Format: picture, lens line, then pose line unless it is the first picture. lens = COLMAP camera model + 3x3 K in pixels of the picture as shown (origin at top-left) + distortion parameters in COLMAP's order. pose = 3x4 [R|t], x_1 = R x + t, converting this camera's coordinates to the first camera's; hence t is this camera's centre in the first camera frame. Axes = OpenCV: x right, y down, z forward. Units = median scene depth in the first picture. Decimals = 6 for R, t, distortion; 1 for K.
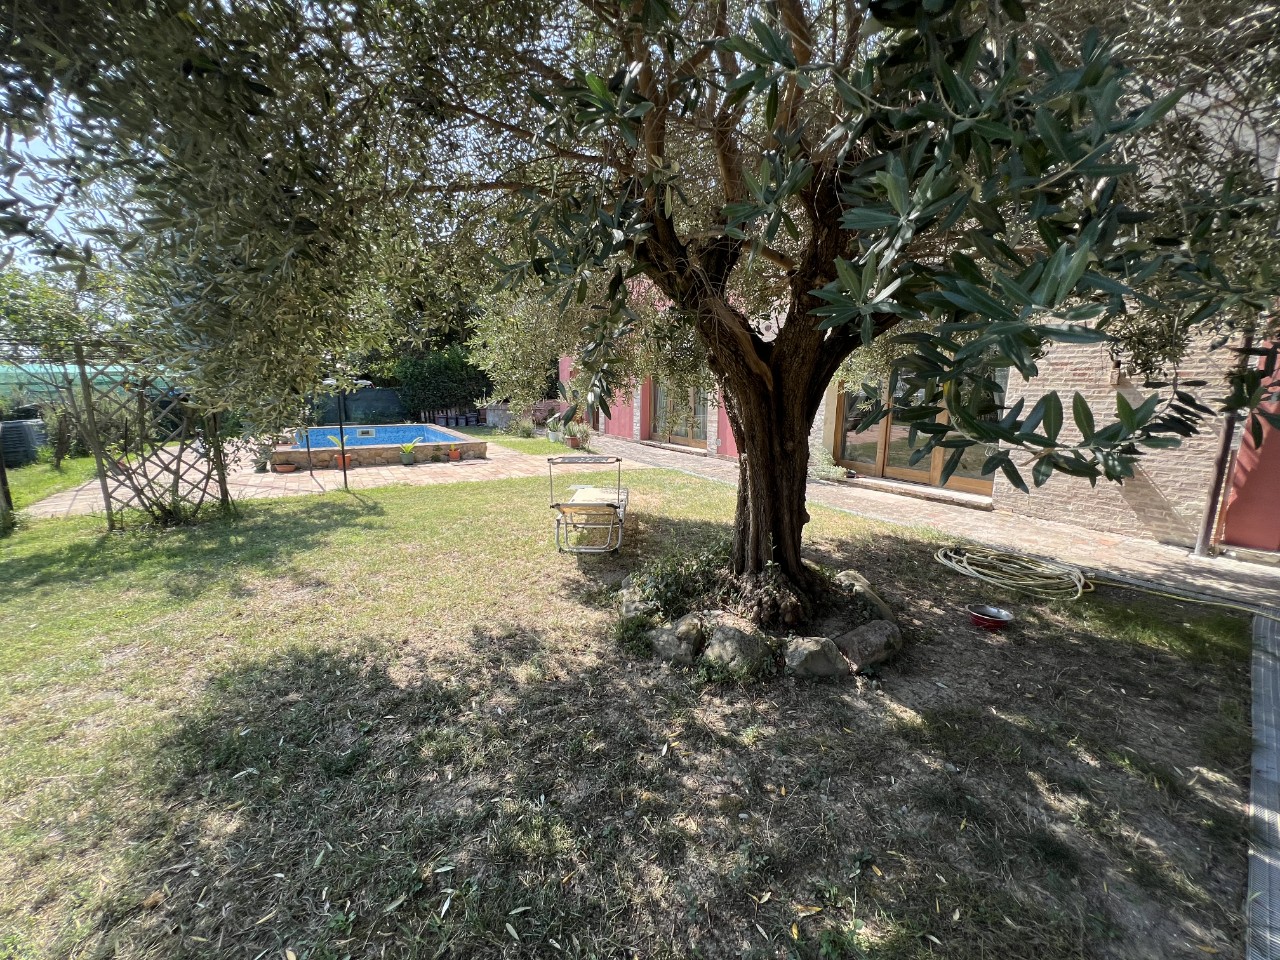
lens RADIAL K [[512.6, 0, 642.9], [0, 512.6, 479.7], [0, 0, 1]] dist [-0.005256, 0.001887]
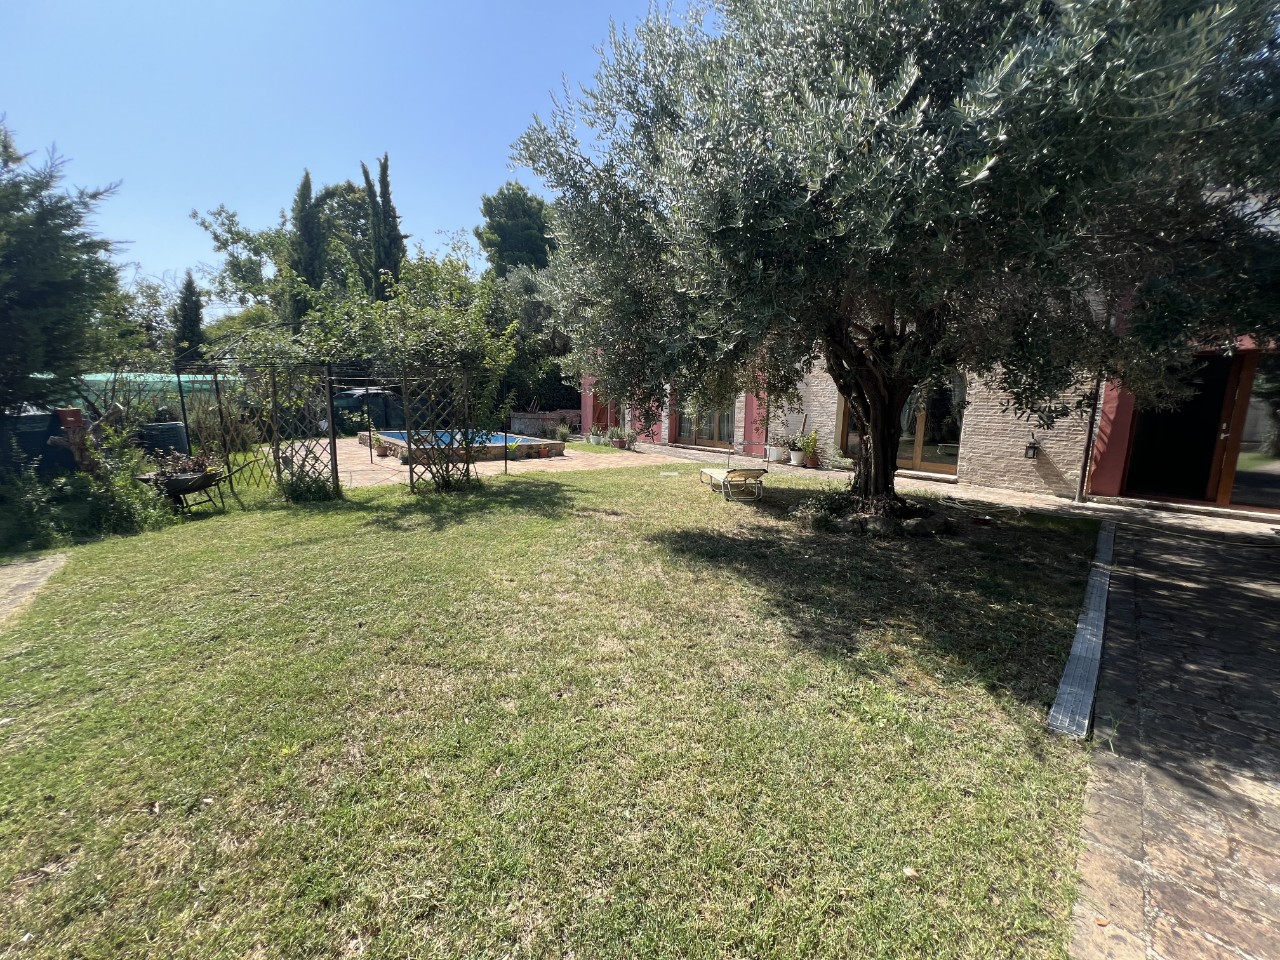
lens RADIAL K [[512.6, 0, 636.2], [0, 512.6, 483.1], [0, 0, 1]] dist [-0.005256, 0.001887]
pose [[0.994292, -0.008056, 0.106386, -0.516591], [0.009581, 0.999859, -0.013827, 0.084072], [-0.106260, 0.014767, 0.994229, -0.500674]]
